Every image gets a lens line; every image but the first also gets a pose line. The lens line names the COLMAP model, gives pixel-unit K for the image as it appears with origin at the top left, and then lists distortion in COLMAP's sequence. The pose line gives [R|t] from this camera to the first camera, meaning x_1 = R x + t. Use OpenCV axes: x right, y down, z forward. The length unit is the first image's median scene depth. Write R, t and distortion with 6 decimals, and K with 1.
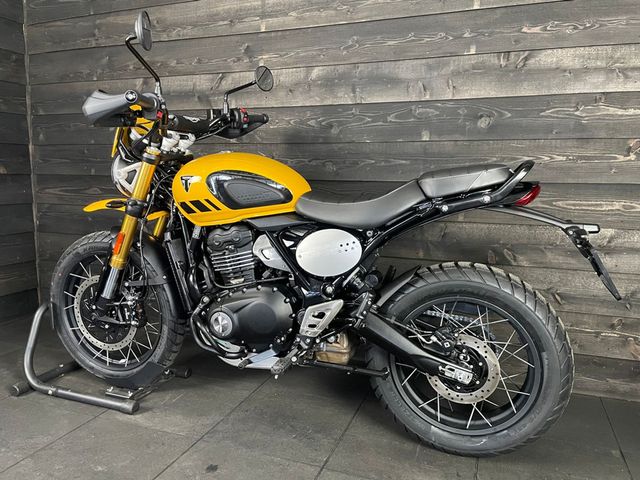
lens RADIAL K [[483.3, 0, 322.6], [0, 483.3, 237.7], [0, 0, 1]] dist [0.093911, -0.120237]
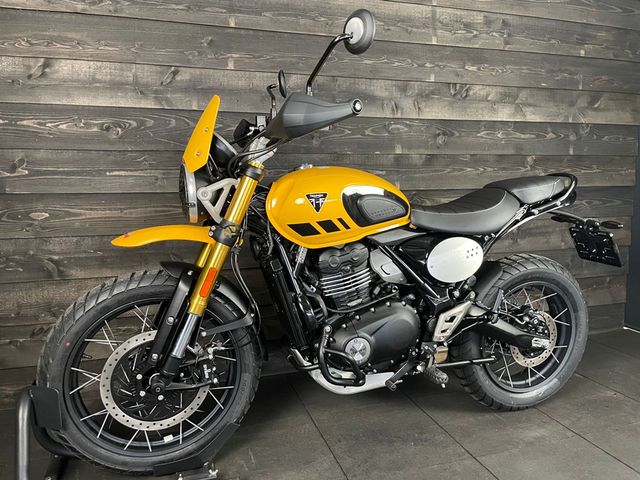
lens RADIAL K [[483.3, 0, 322.6], [0, 483.3, 237.7], [0, 0, 1]] dist [0.093911, -0.120237]
pose [[0.784741, -0.091076, 0.613096, -0.709616], [0.094777, 0.995145, 0.026519, -0.060001], [-0.612535, 0.037297, 0.789563, 0.261927]]
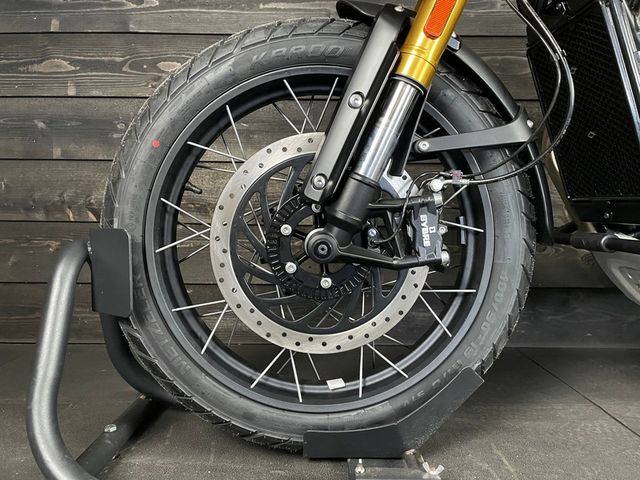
lens RADIAL K [[483.3, 0, 322.6], [0, 483.3, 237.7], [0, 0, 1]] dist [0.093911, -0.120237]
pose [[0.937222, -0.020622, 0.348123, -0.584771], [0.047841, 0.996415, -0.069772, 0.179730], [-0.345436, 0.082047, 0.934849, 0.702974]]
